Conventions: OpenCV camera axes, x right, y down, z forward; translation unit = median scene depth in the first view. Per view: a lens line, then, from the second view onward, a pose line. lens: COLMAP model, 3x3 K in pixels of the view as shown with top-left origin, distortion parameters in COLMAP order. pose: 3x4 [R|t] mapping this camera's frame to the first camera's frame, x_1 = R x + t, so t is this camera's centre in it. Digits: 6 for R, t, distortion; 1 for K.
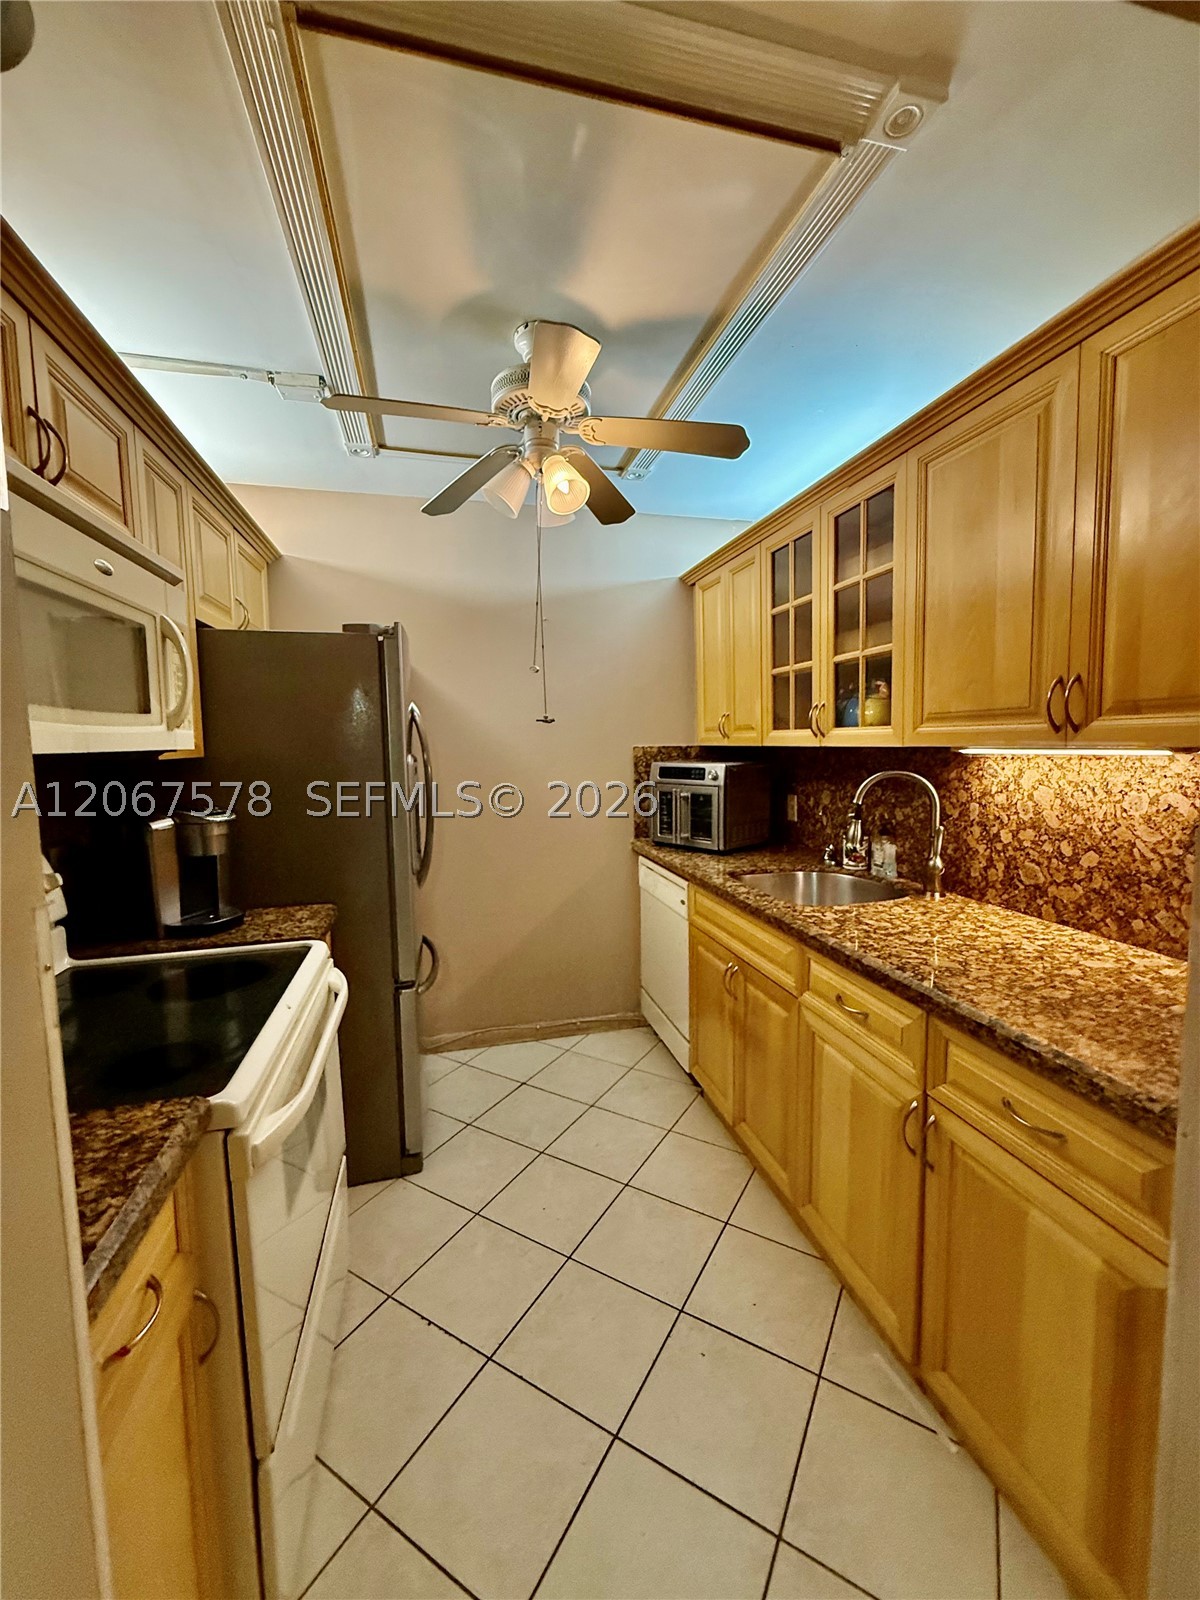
lens RADIAL K [[634.8, 0, 600.0], [0, 634.8, 800.0], [0, 0, 1]] dist [-0.004019, -0.000041]
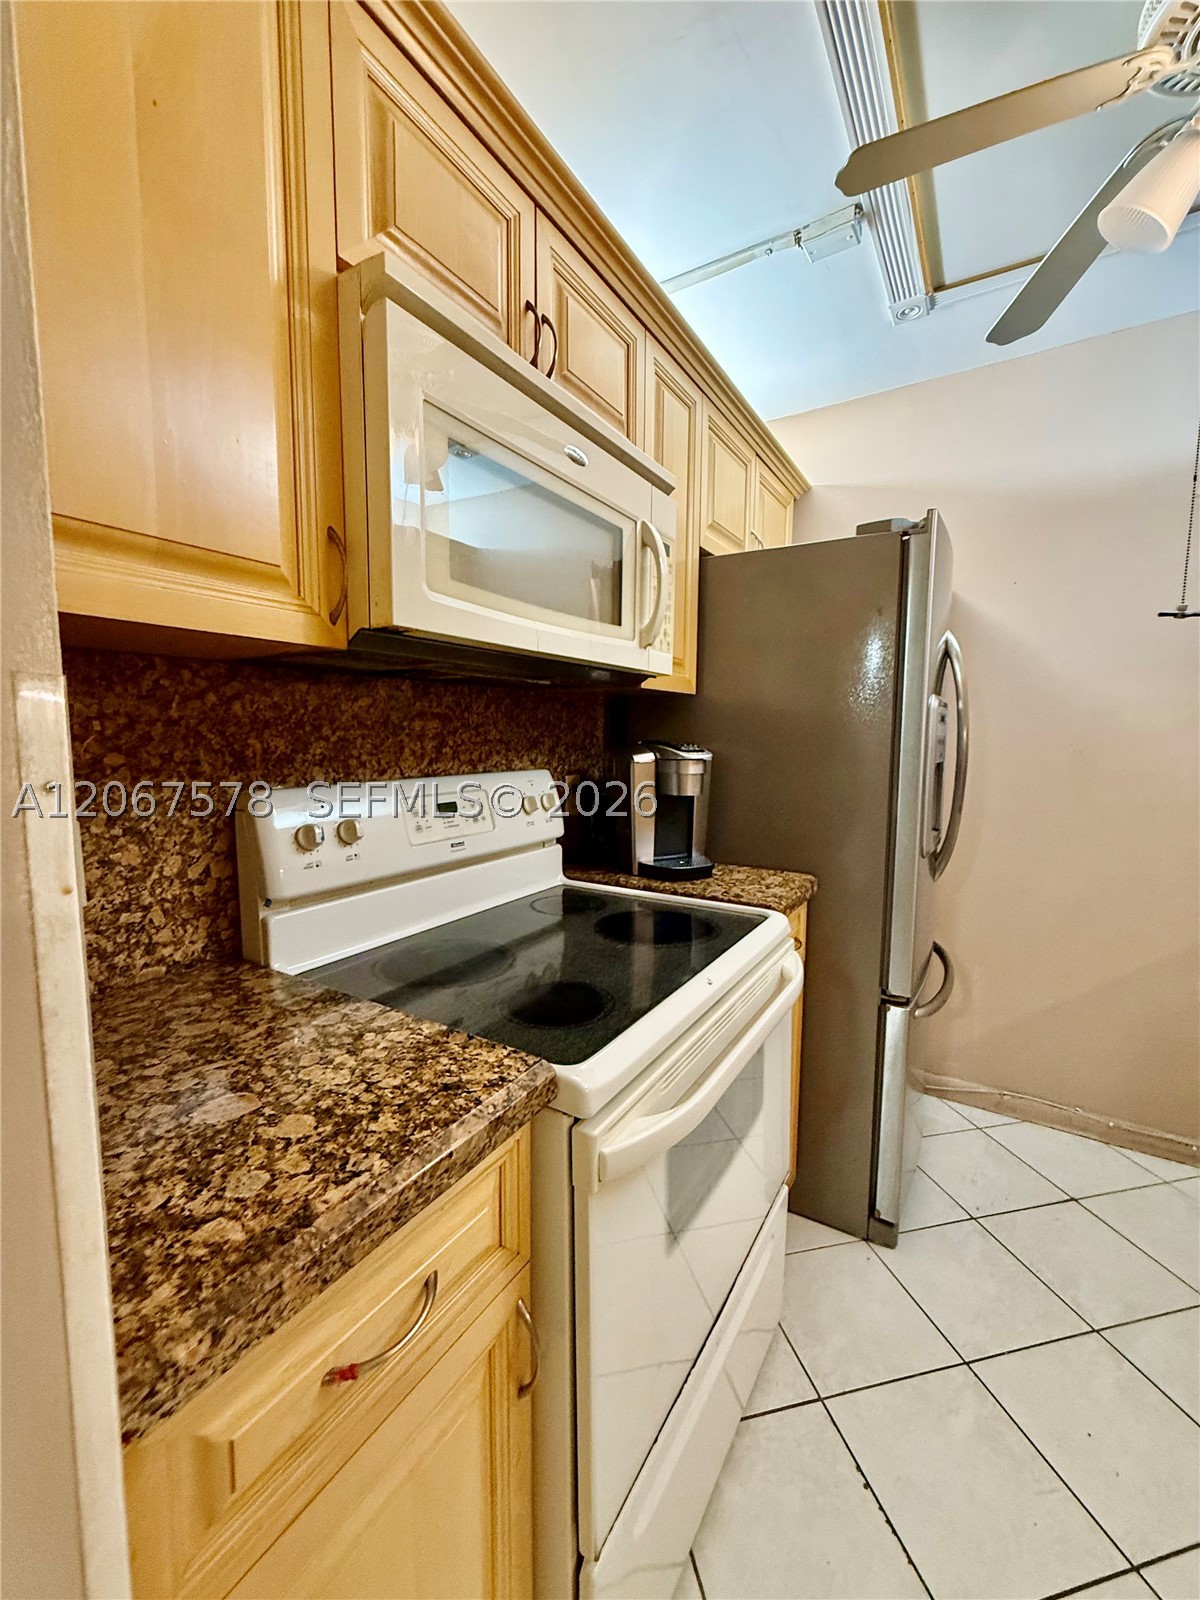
lens RADIAL K [[634.8, 0, 600.0], [0, 634.8, 800.0], [0, 0, 1]] dist [-0.004019, -0.000041]
pose [[0.687953, 0.087172, -0.720501, -0.033625], [-0.079586, 0.995835, 0.044494, 0.061743], [0.721378, 0.026732, 0.692025, 0.272836]]
